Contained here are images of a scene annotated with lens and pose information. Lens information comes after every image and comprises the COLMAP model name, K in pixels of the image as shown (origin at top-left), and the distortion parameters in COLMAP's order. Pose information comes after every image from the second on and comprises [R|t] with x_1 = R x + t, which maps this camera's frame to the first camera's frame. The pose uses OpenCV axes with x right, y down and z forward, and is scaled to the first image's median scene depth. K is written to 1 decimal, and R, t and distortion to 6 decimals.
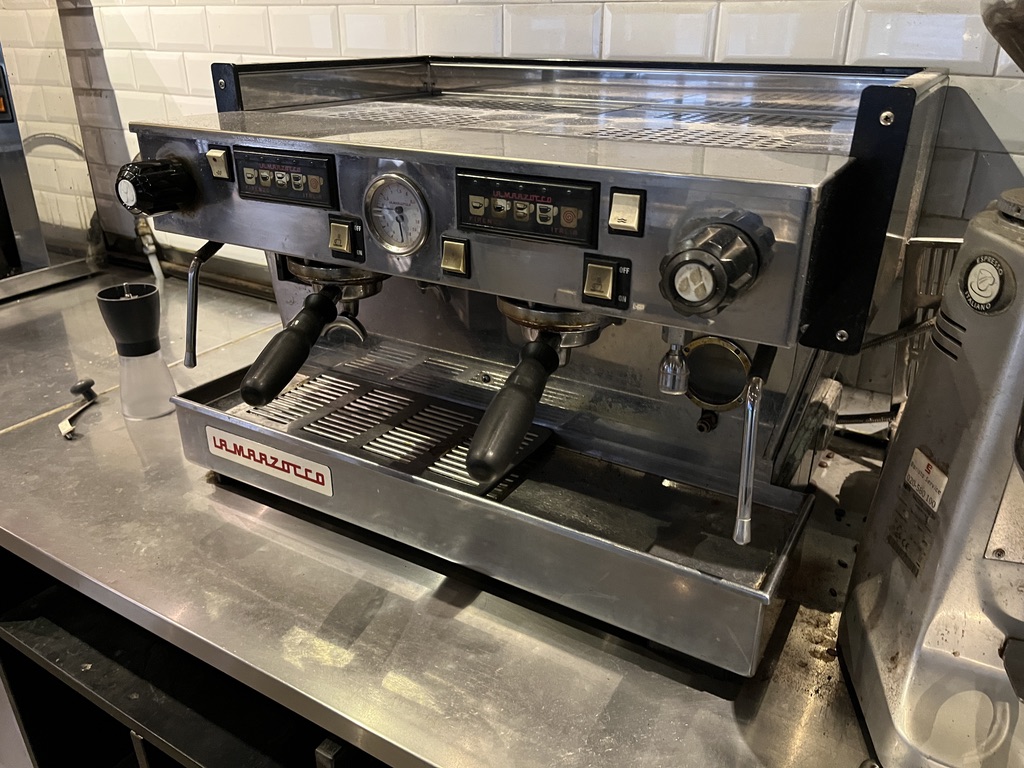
lens RADIAL K [[776.6, 0, 508.1], [0, 776.6, 383.4], [0, 0, 1]] dist [0.045924, -0.086392]
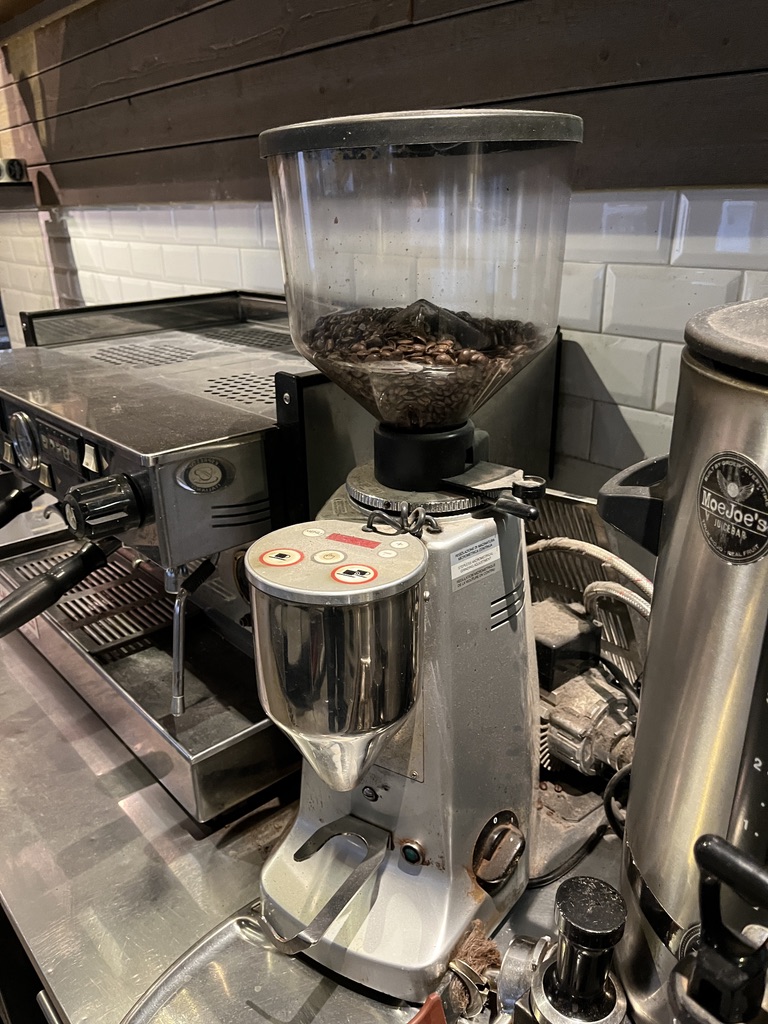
lens RADIAL K [[776.6, 0, 383.3], [0, 776.6, 523.1], [0, 0, 1]] dist [0.045924, -0.086392]
pose [[0.951652, 0.090361, -0.293585, 0.628889], [-0.098989, 0.994981, -0.014633, -0.082260], [0.290790, 0.042988, 0.955821, -0.098037]]
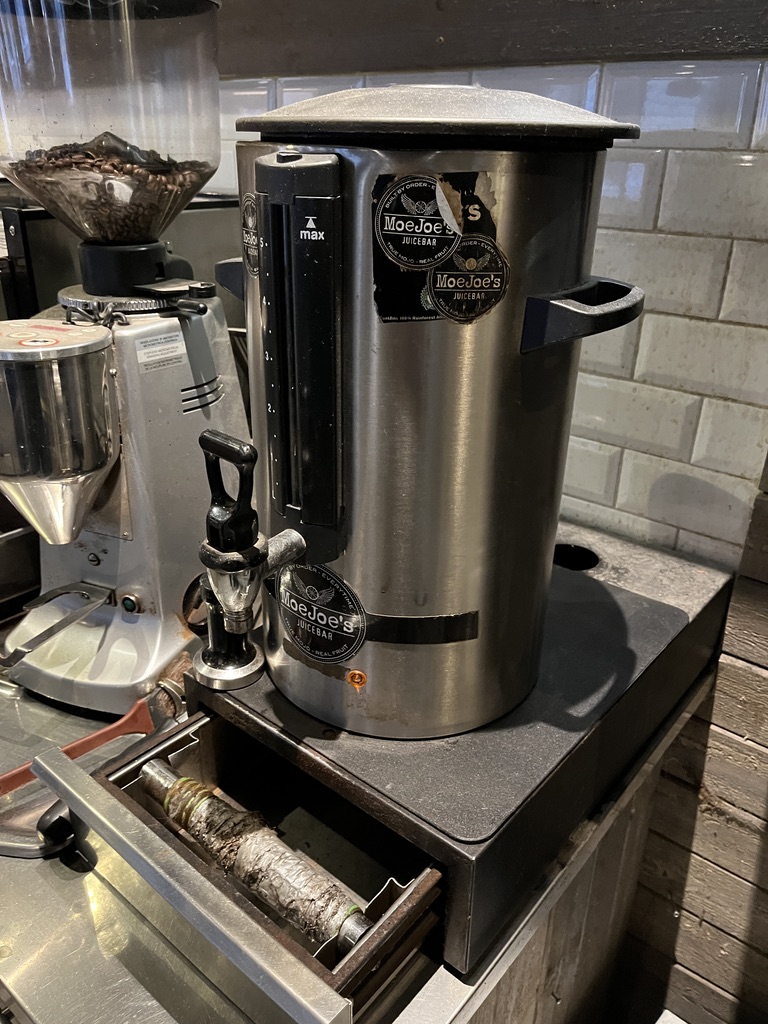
lens RADIAL K [[776.6, 0, 392.0], [0, 776.6, 511.7], [0, 0, 1]] dist [0.045924, -0.086392]
pose [[0.990378, 0.074134, -0.116856, 0.857544], [-0.072826, 0.997225, 0.015427, 0.068429], [0.117676, -0.006768, 0.993029, -0.227206]]
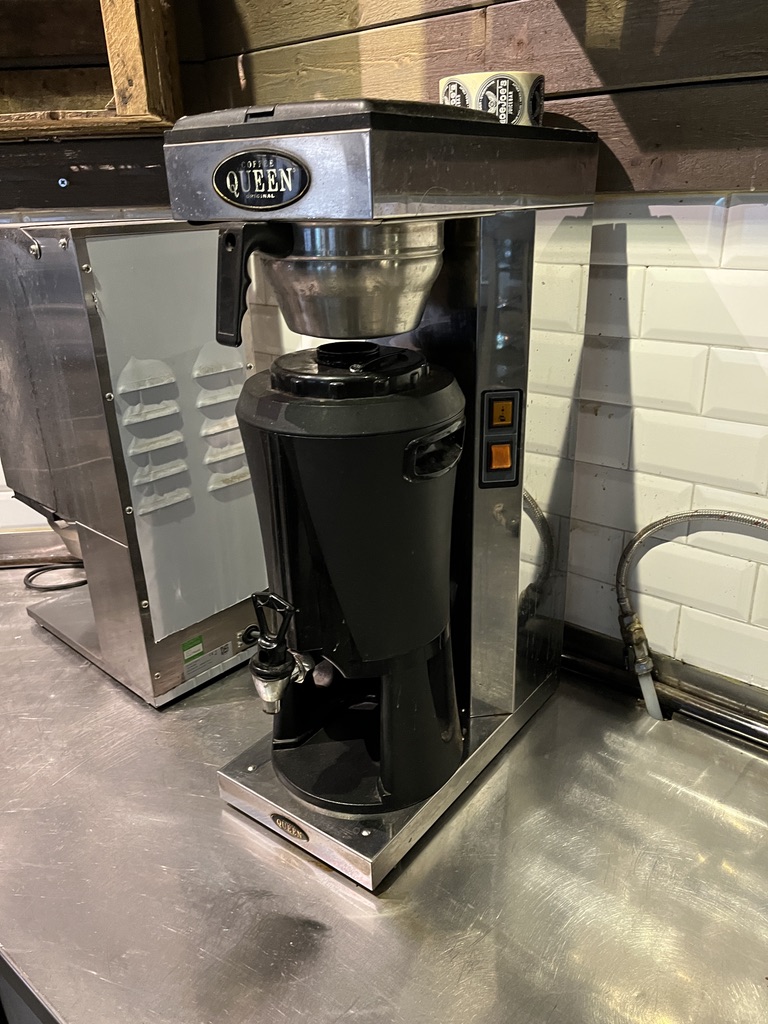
lens RADIAL K [[776.6, 0, 381.4], [0, 776.6, 505.1], [0, 0, 1]] dist [0.045924, -0.086392]
pose [[0.989737, 0.021764, -0.141235, -1.054738], [-0.027301, 0.998928, -0.037386, -0.486814], [0.140270, 0.040858, 0.989270, 0.729998]]
